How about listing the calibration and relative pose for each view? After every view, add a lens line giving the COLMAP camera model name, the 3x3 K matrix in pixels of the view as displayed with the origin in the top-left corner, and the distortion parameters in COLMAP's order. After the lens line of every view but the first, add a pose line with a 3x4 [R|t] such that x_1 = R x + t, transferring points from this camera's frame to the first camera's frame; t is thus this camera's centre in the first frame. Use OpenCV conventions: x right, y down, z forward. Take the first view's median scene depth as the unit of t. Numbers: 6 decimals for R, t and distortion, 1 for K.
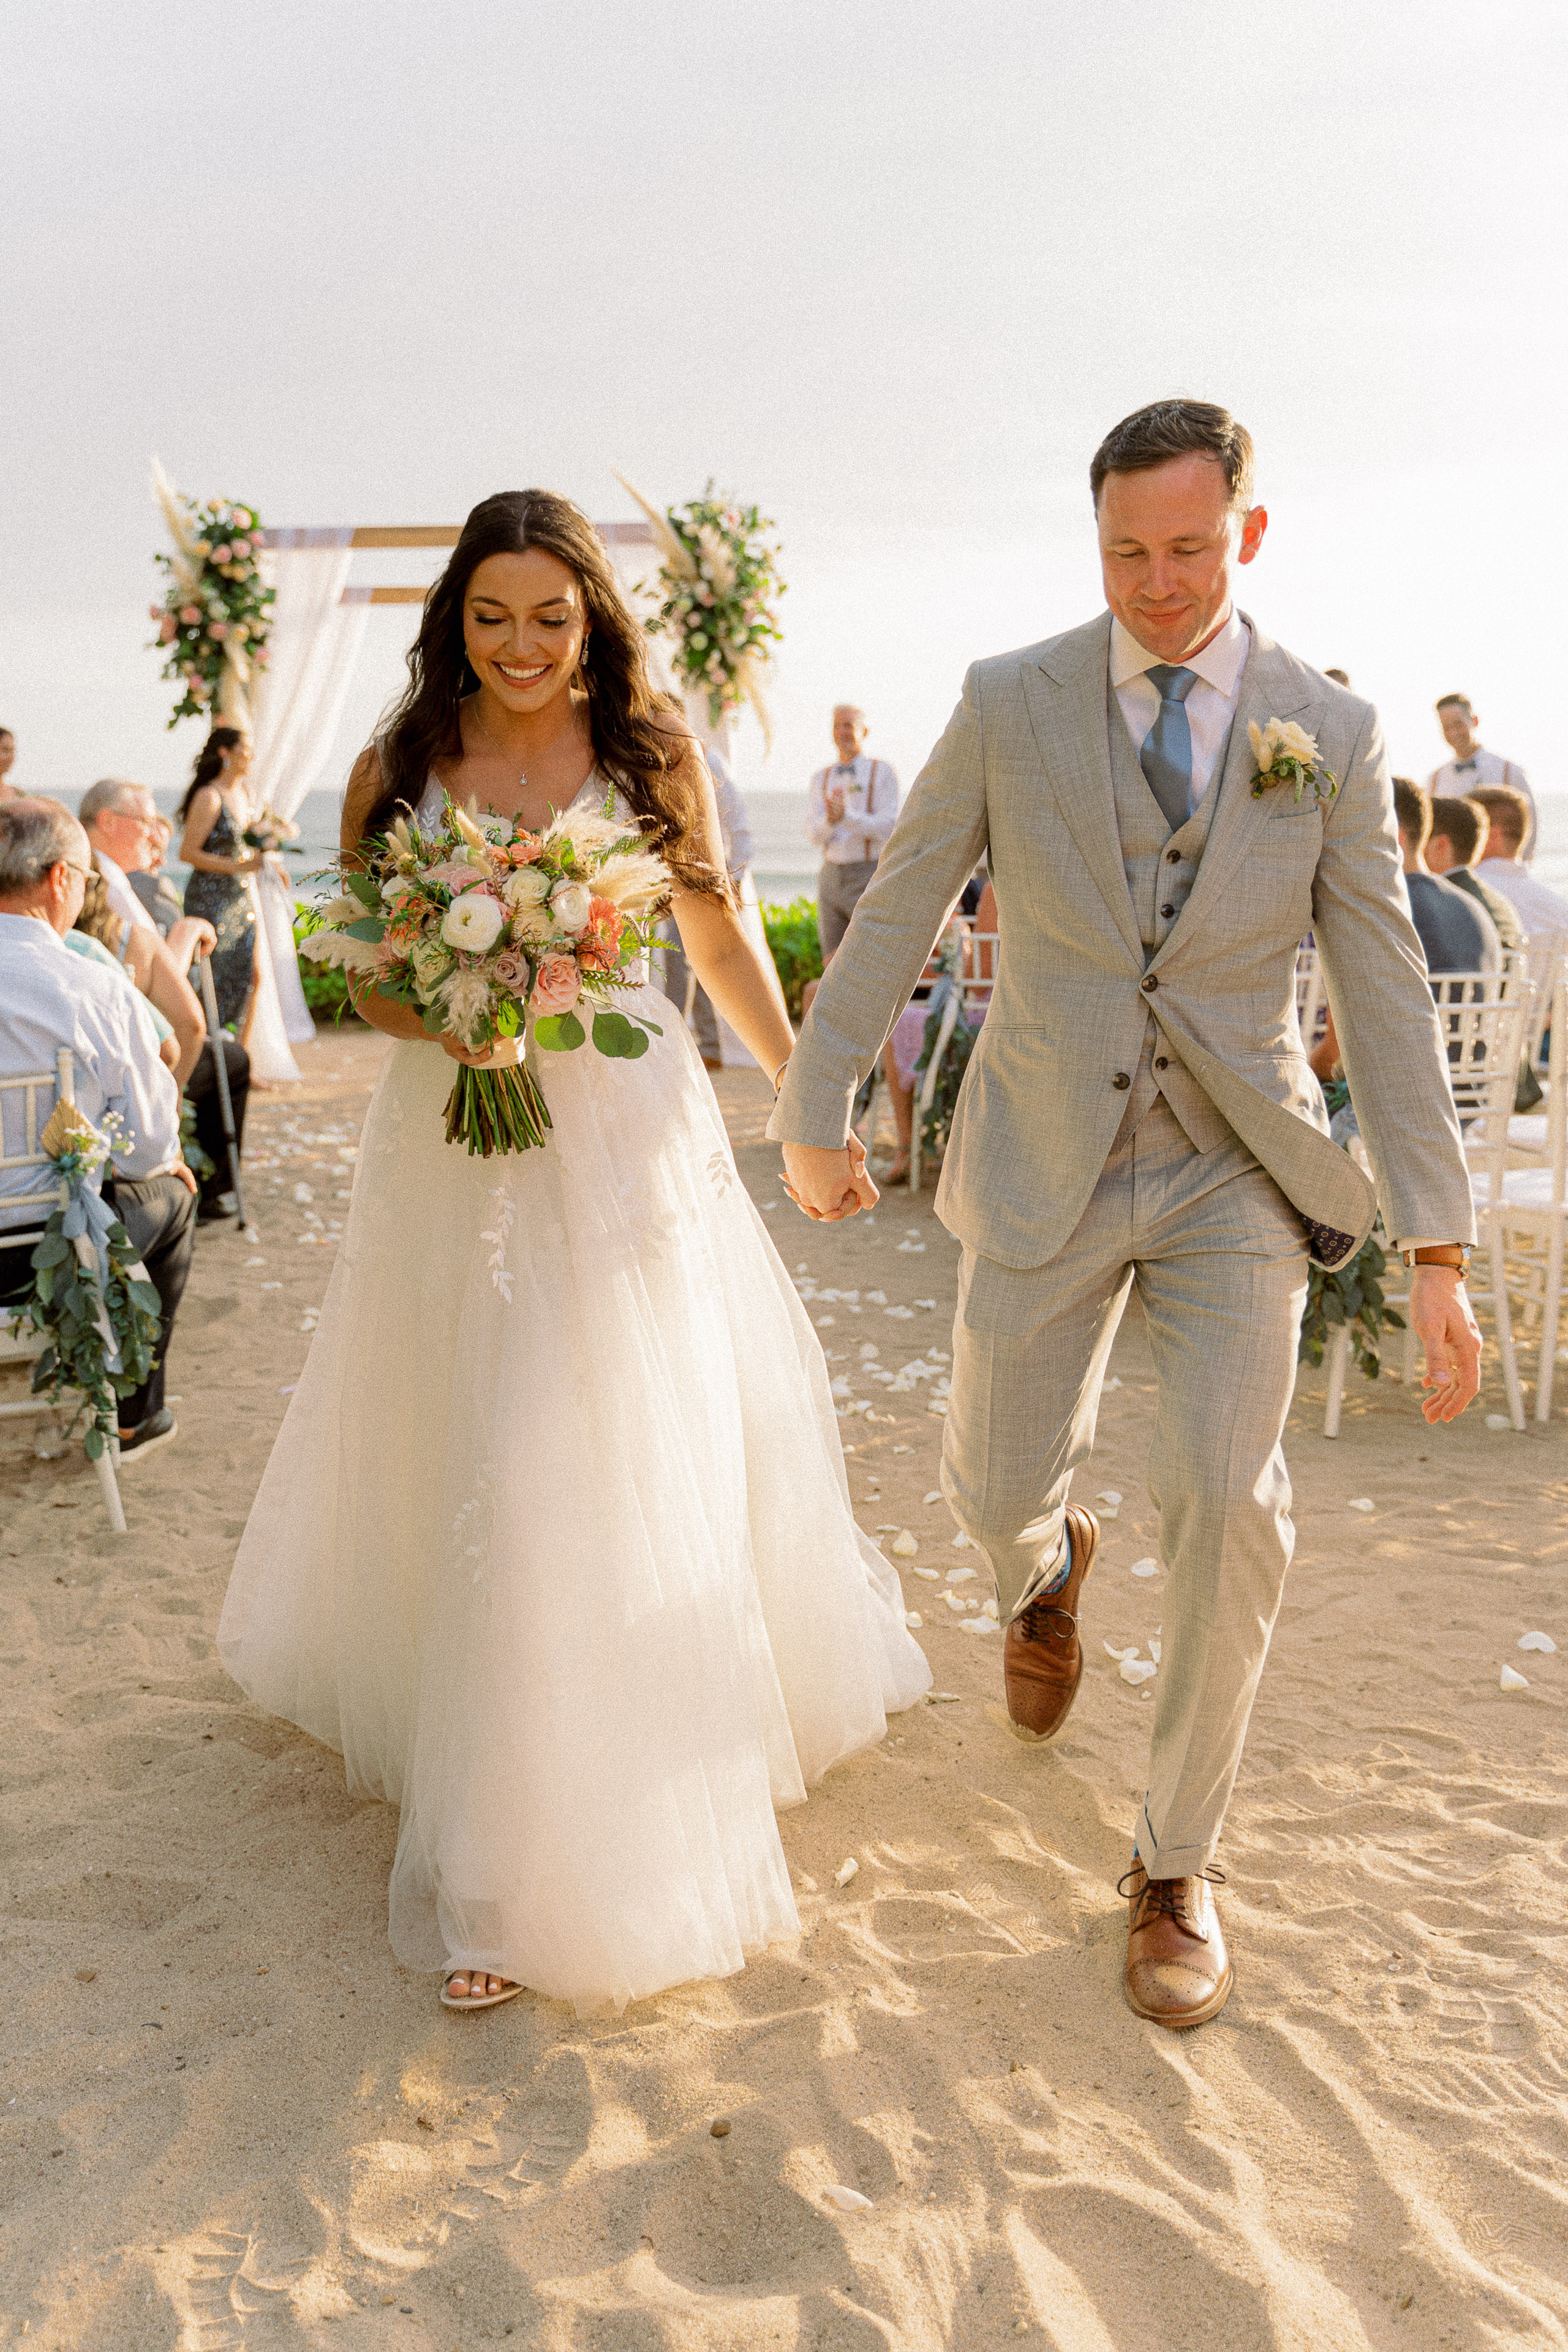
lens RADIAL K [[2570.8, 0, 801.0], [0, 2570.8, 927.7], [0, 0, 1]] dist [-0.005571, 0.000000]
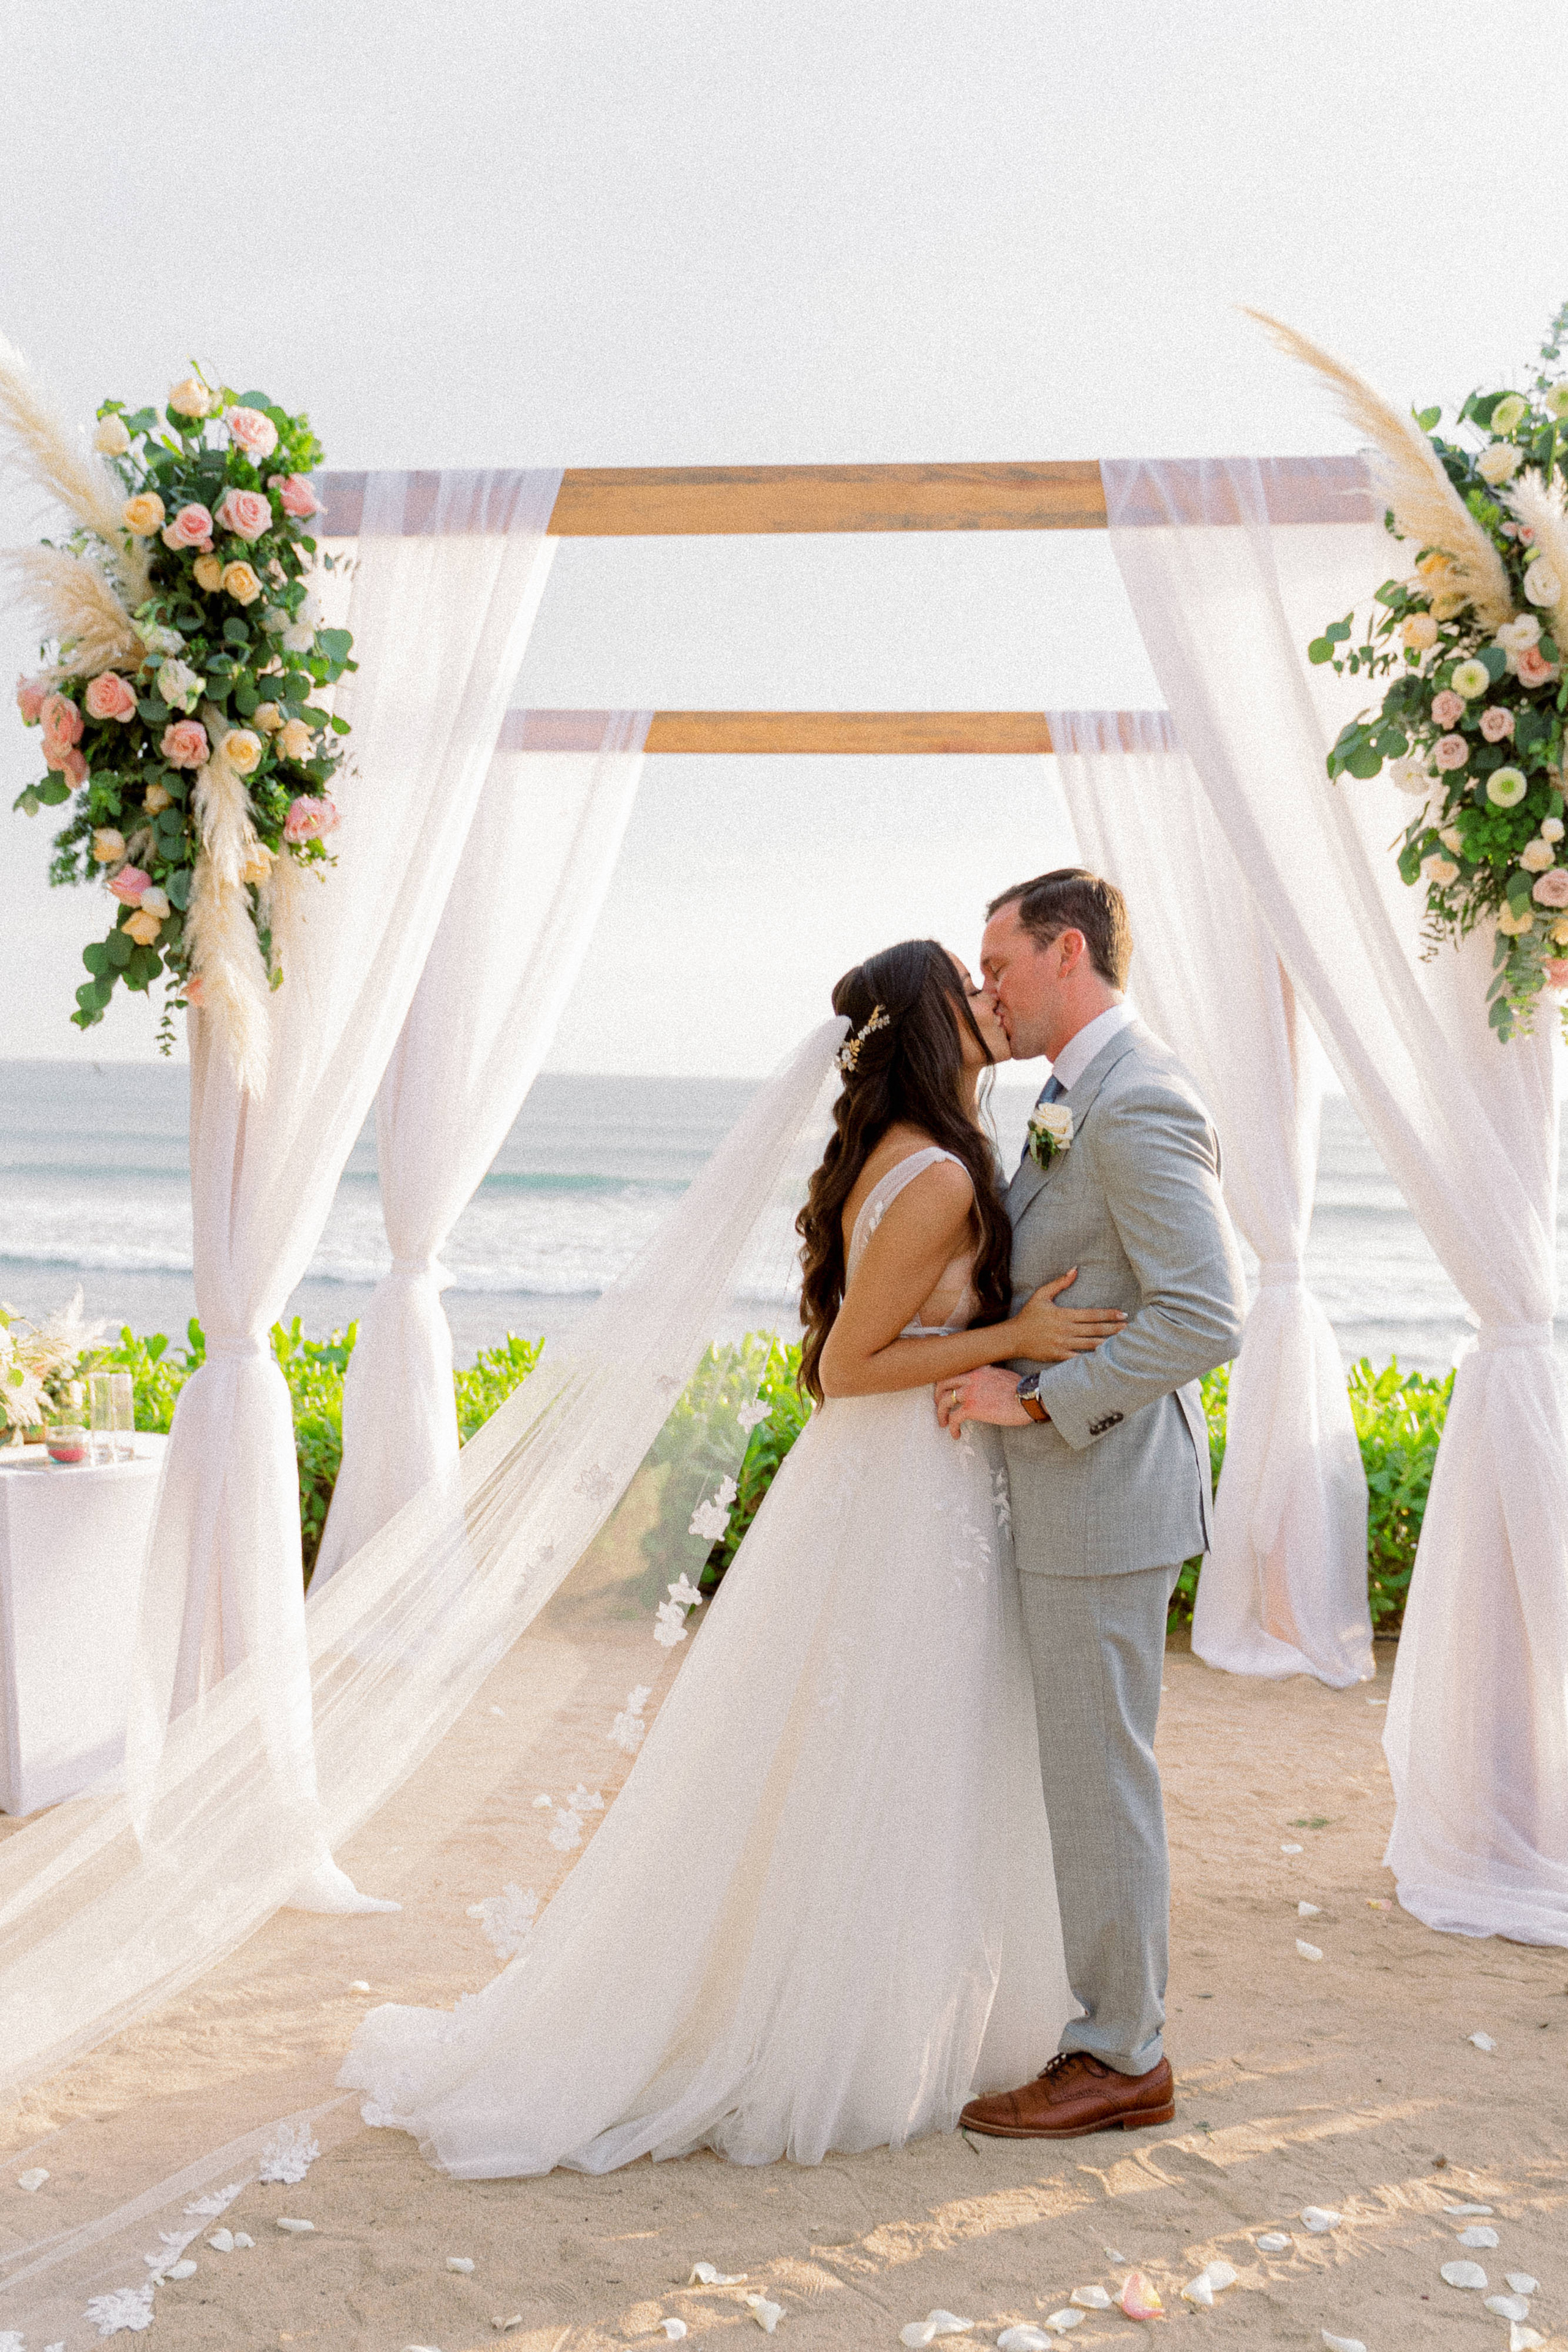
lens RADIAL K [[2450.2, 0, 721.9], [0, 2450.2, 1434.2], [0, 0, 1]] dist [-0.007236, 0.000000]
pose [[0.989362, 0.040526, -0.139714, -0.096905], [-0.027518, 0.995210, 0.093809, -0.051628], [0.142846, -0.088966, 0.985738, 0.649069]]
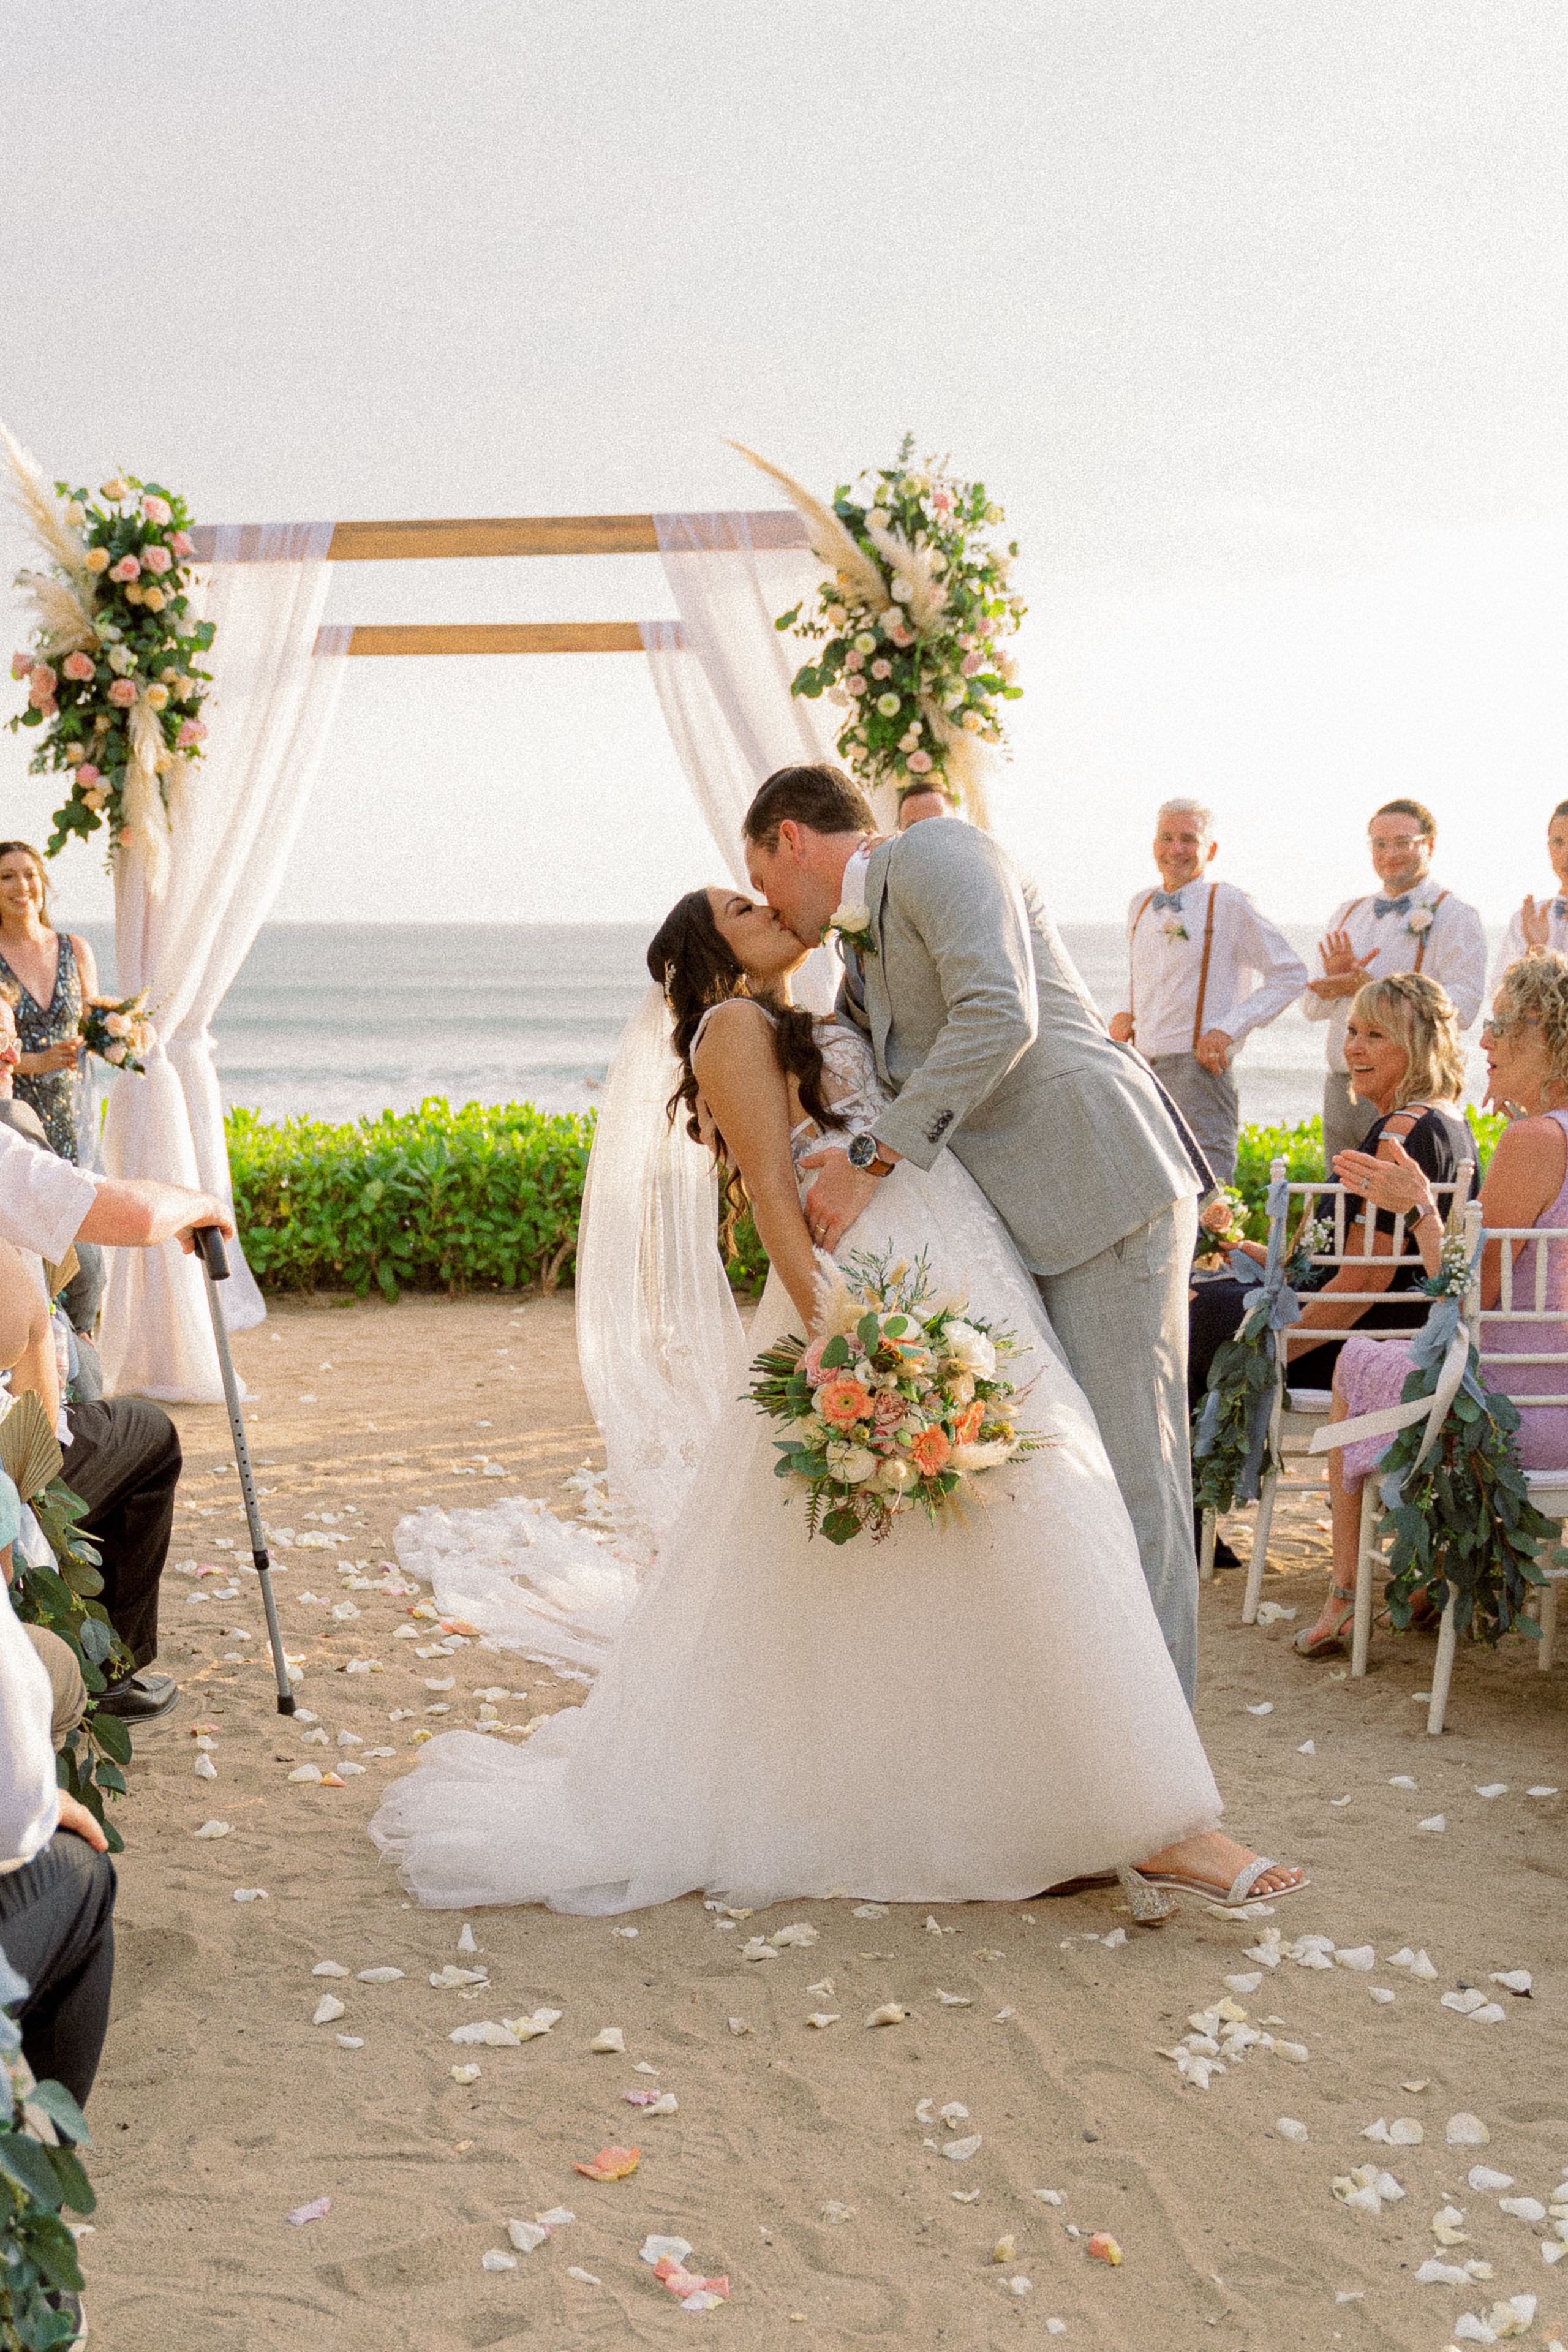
lens RADIAL K [[2835.1, 0, 553.5], [0, 2835.1, 1260.6], [0, 0, 1]] dist [0.003226, 0.000000]
pose [[0.997977, 0.004588, -0.063409, -0.077093], [0.000026, 0.997363, 0.072575, -0.027602], [0.063575, -0.072430, 0.995345, 0.307484]]
